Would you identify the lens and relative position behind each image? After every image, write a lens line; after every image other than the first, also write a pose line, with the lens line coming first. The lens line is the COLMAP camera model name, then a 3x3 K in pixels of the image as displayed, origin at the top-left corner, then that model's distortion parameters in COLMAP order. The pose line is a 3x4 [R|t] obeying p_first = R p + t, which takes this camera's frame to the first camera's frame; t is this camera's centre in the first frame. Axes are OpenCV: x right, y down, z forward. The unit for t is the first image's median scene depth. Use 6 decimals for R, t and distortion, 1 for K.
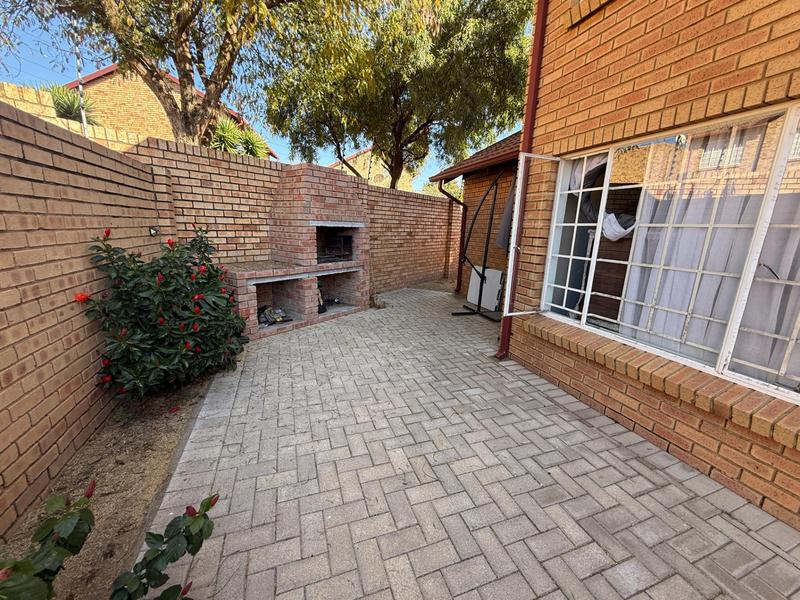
lens RADIAL K [[316.7, 0, 399.3], [0, 316.7, 300.8], [0, 0, 1]] dist [-0.002032, 0.000258]
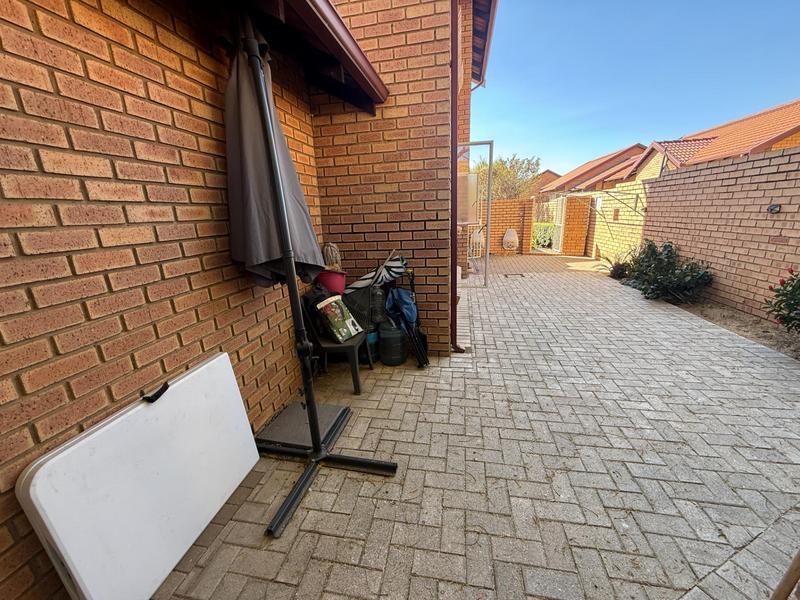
lens RADIAL K [[316.7, 0, 400.5], [0, 316.7, 300.0], [0, 0, 1]] dist [-0.002032, 0.000258]
pose [[-0.857883, -0.128593, 0.497494, 0.020376], [0.132098, 0.880447, 0.455371, -0.325647], [-0.496575, 0.456373, -0.738334, 1.401973]]
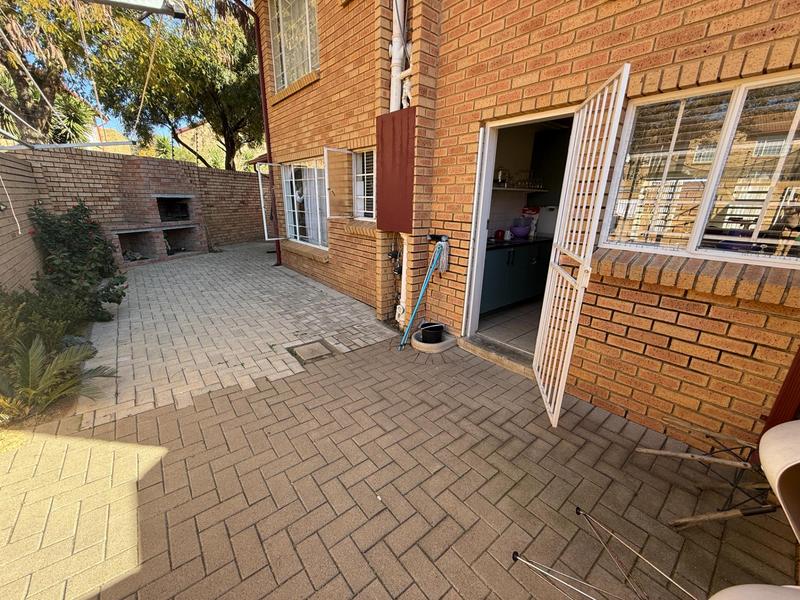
lens RADIAL K [[316.7, 0, 399.0], [0, 316.7, 301.0], [0, 0, 1]] dist [-0.002032, 0.000258]
pose [[0.941177, -0.114173, 0.318042, 0.323232], [0.084296, 0.990764, 0.106214, 0.215389], [-0.327231, -0.073157, 0.942108, -0.942460]]
